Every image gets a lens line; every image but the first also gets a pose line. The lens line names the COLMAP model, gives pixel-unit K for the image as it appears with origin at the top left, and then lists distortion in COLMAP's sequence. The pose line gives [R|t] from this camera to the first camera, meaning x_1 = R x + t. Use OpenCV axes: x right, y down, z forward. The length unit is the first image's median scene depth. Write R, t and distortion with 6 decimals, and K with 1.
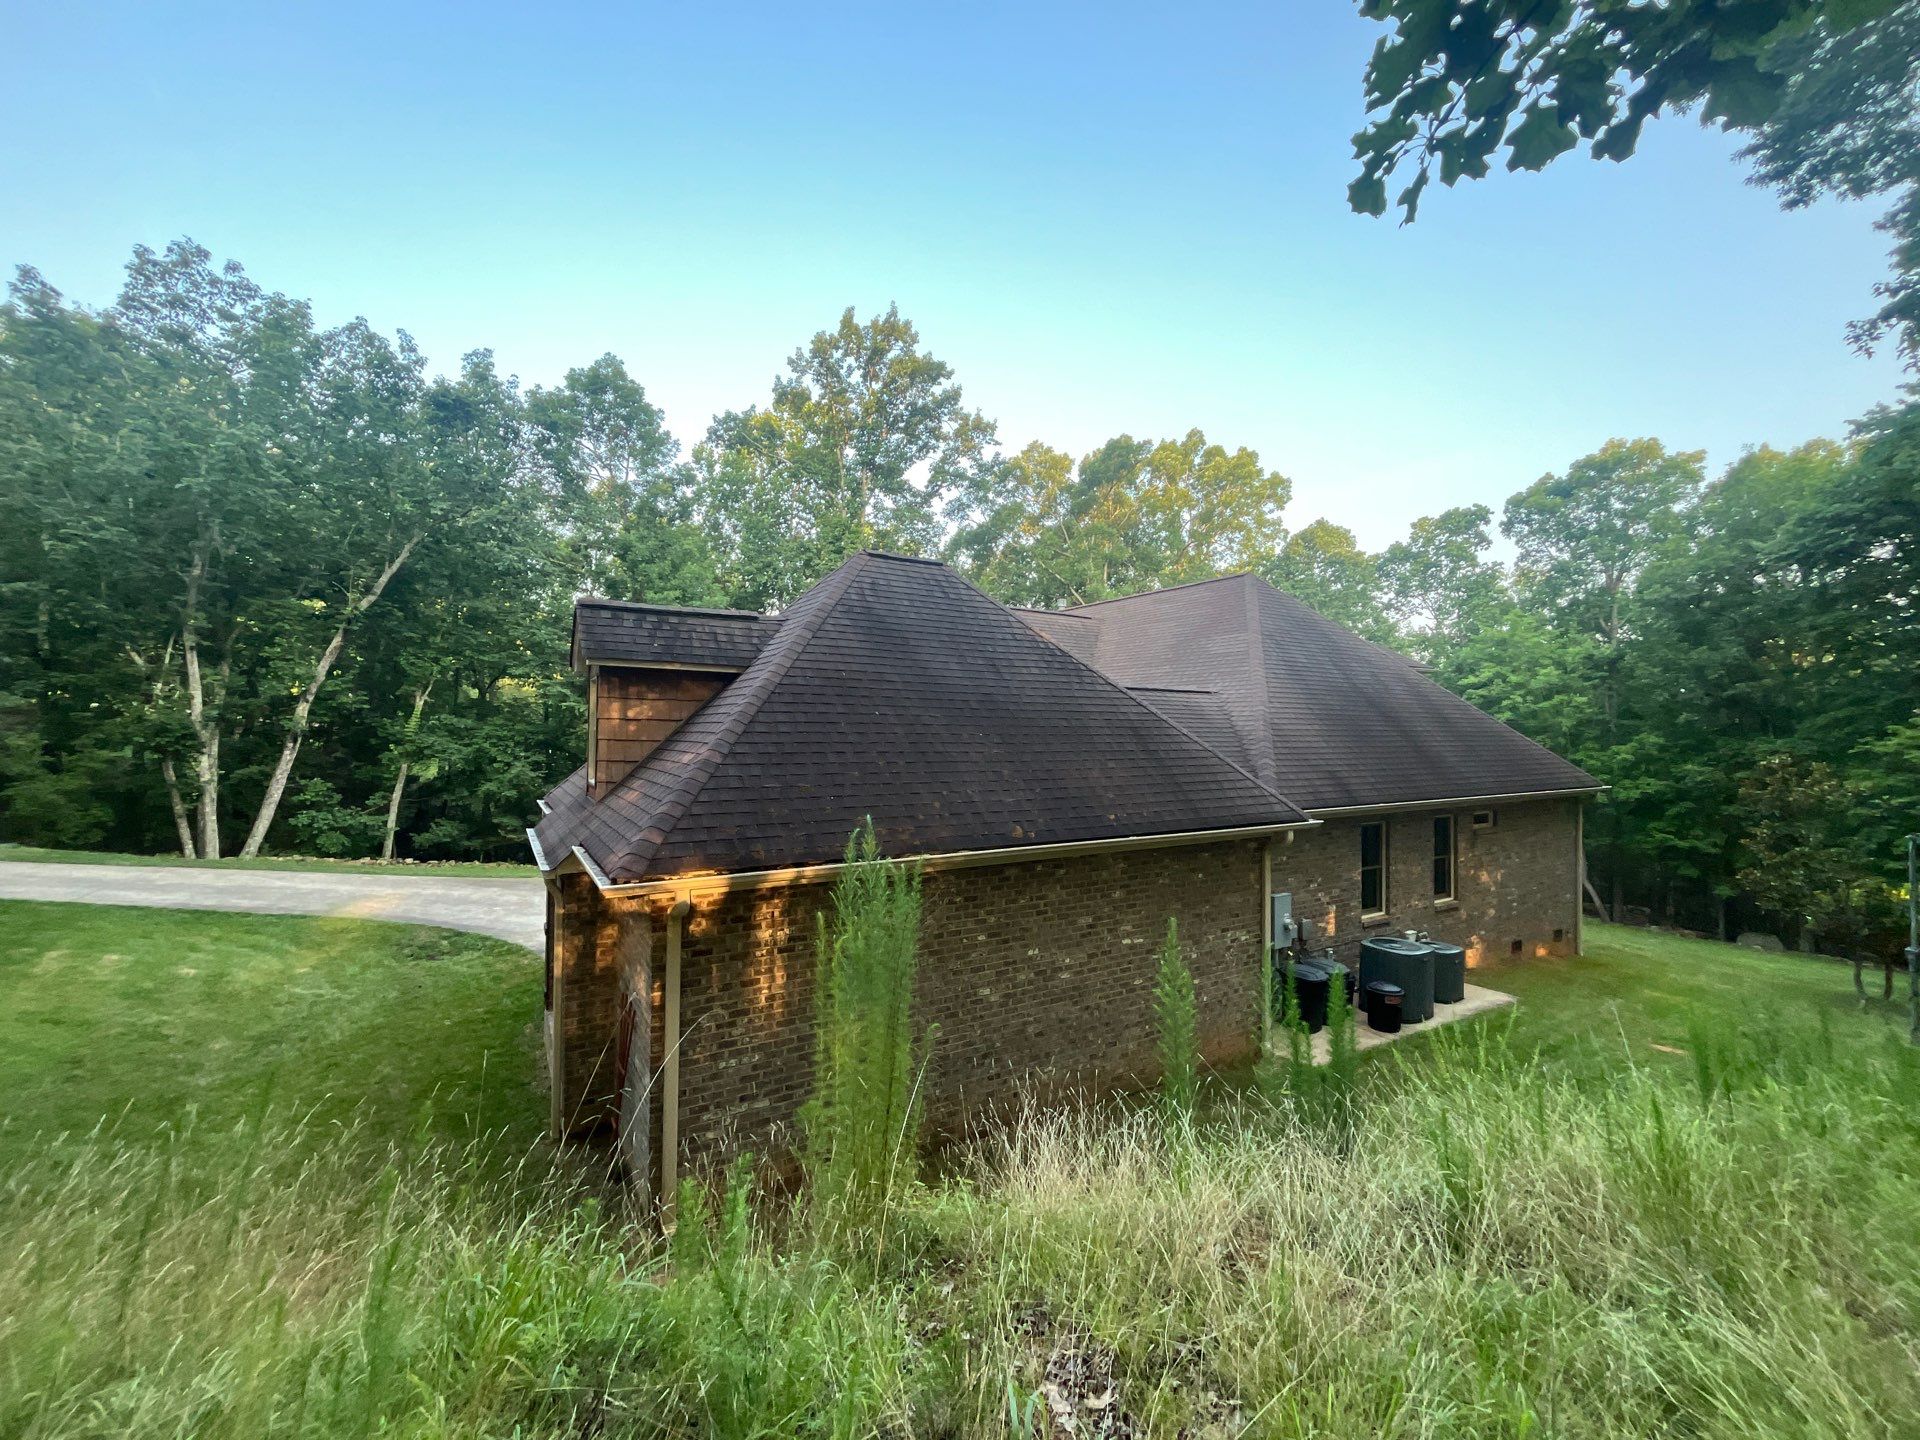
lens RADIAL K [[773.9, 0, 965.7], [0, 773.9, 717.6], [0, 0, 1]] dist [-0.002847, -0.001349]
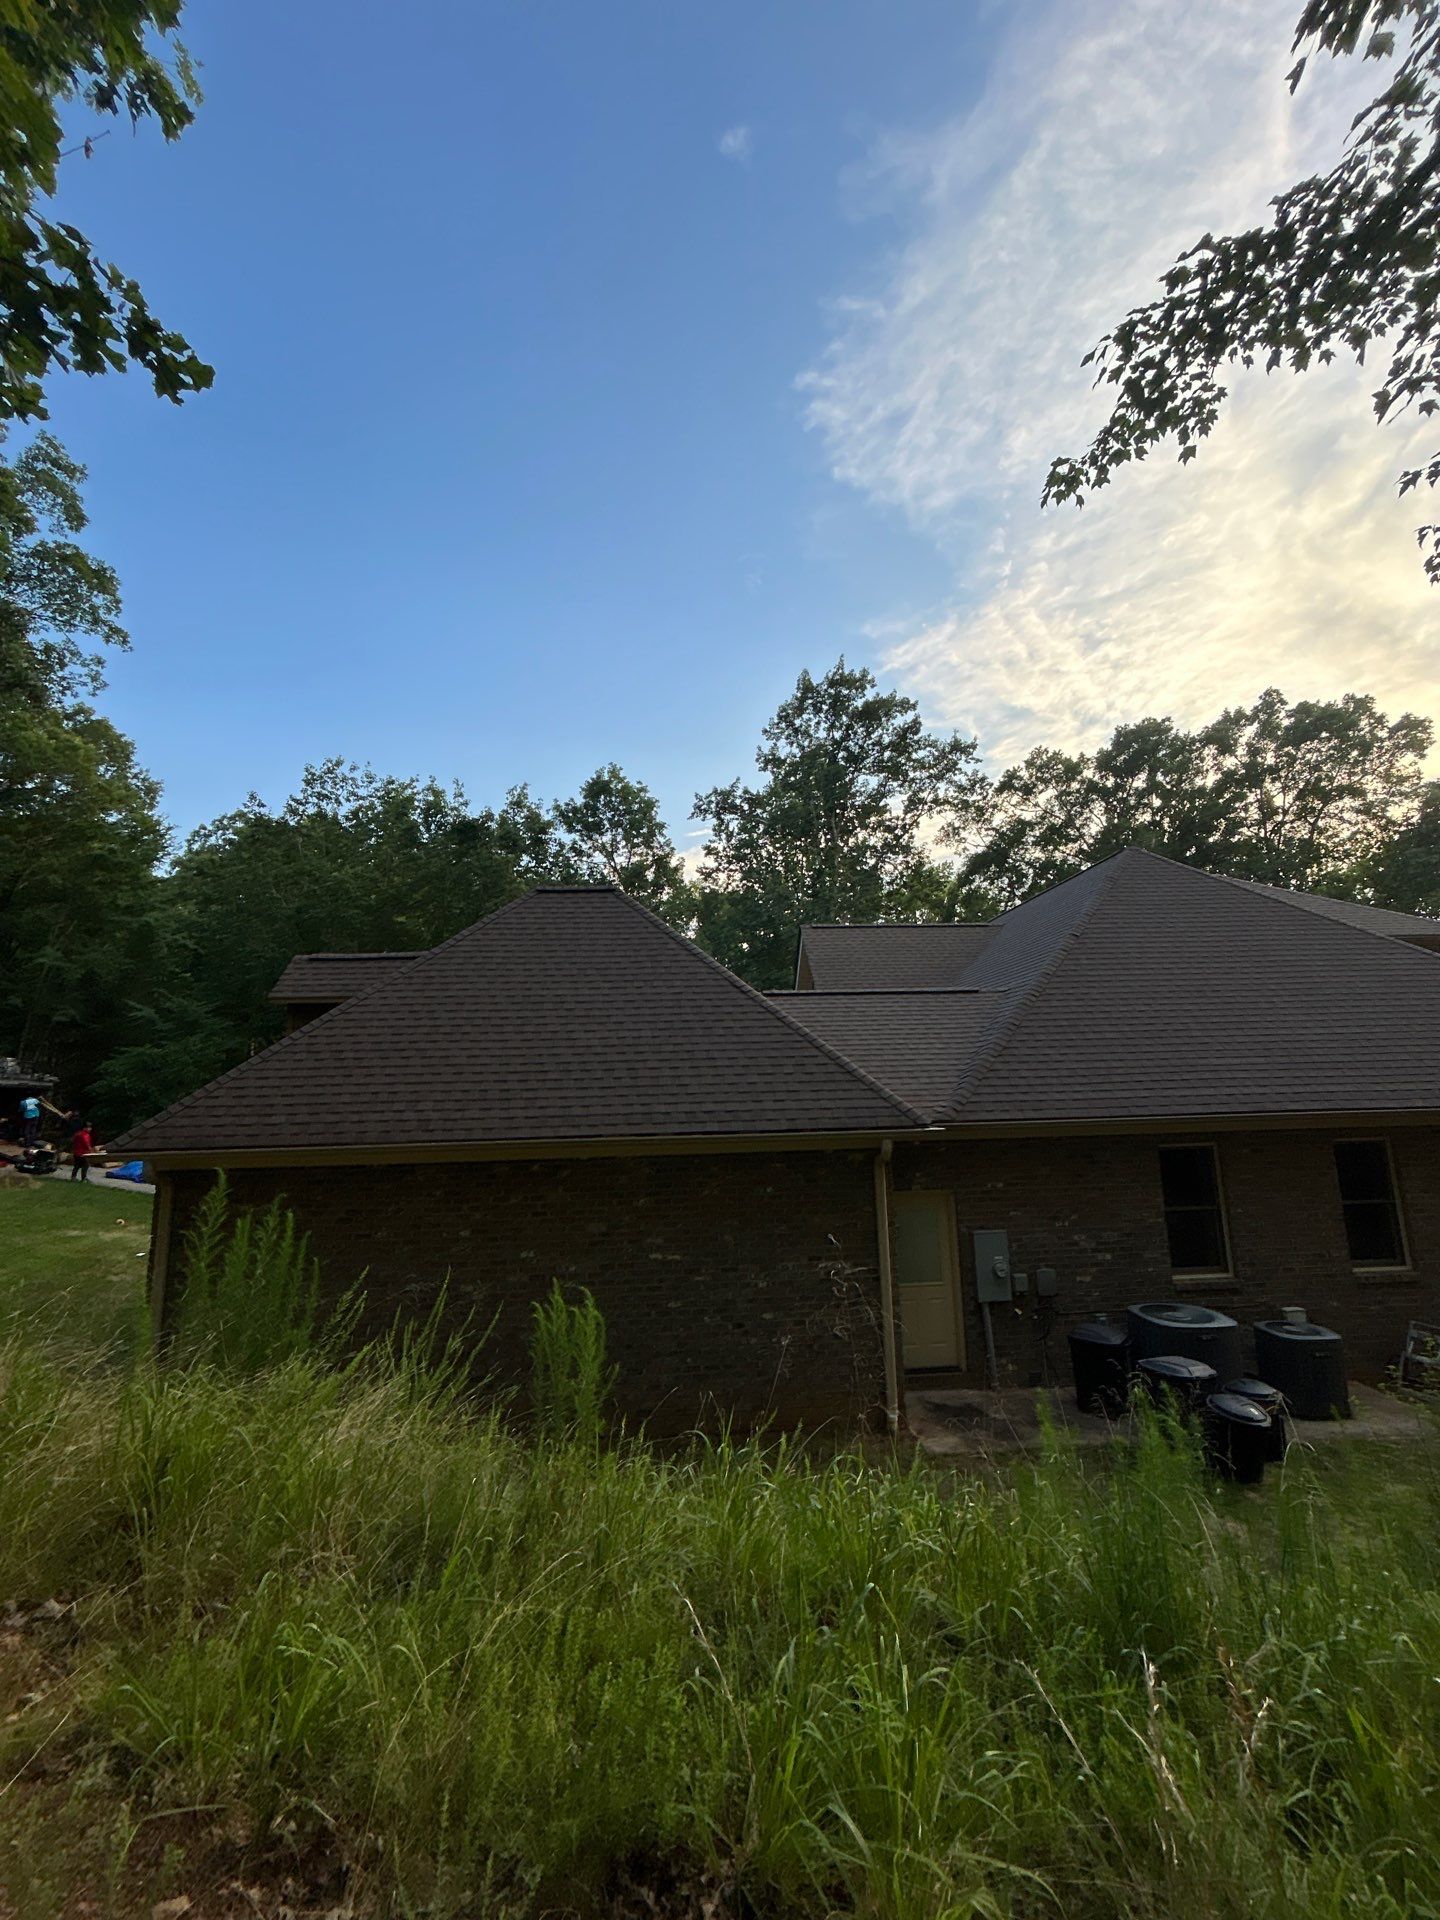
lens RADIAL K [[773.9, 0, 732.4], [0, 773.9, 966.7], [0, 0, 1]] dist [-0.002847, -0.001349]
pose [[0.880192, -0.103185, -0.463265, 0.357074], [0.039986, 0.988733, -0.144254, 0.040503], [0.472930, 0.108447, 0.874401, 0.095522]]
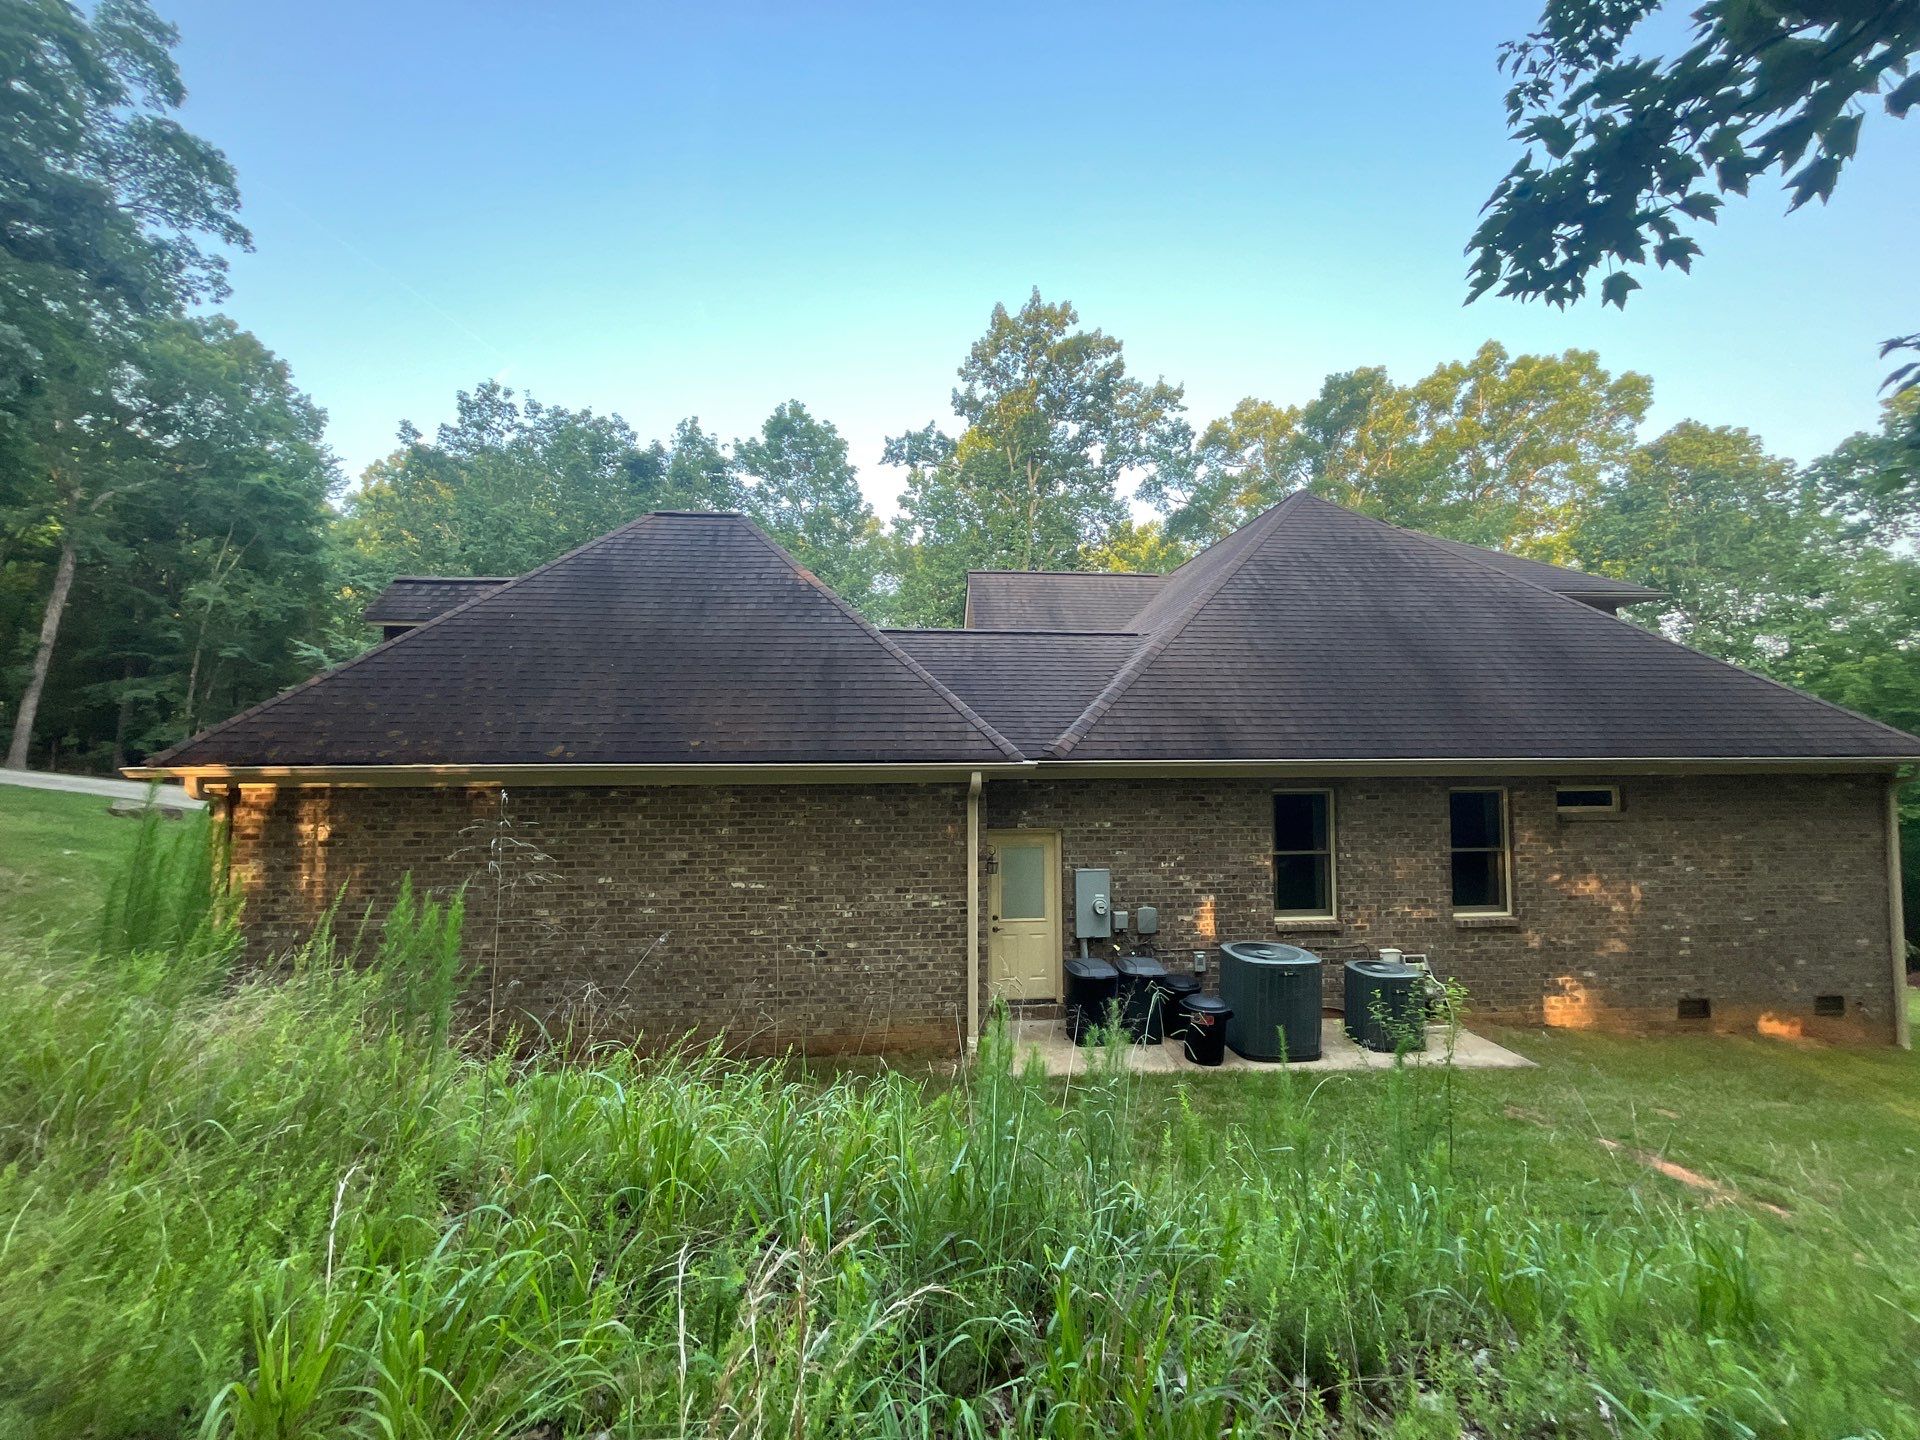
lens RADIAL K [[773.9, 0, 964.1], [0, 773.9, 720.2], [0, 0, 1]] dist [-0.002847, -0.001349]
pose [[0.890376, -0.029089, -0.454296, 0.408776], [0.018671, 0.999450, -0.027403, 0.060188], [0.454843, 0.015917, 0.890429, 0.148509]]
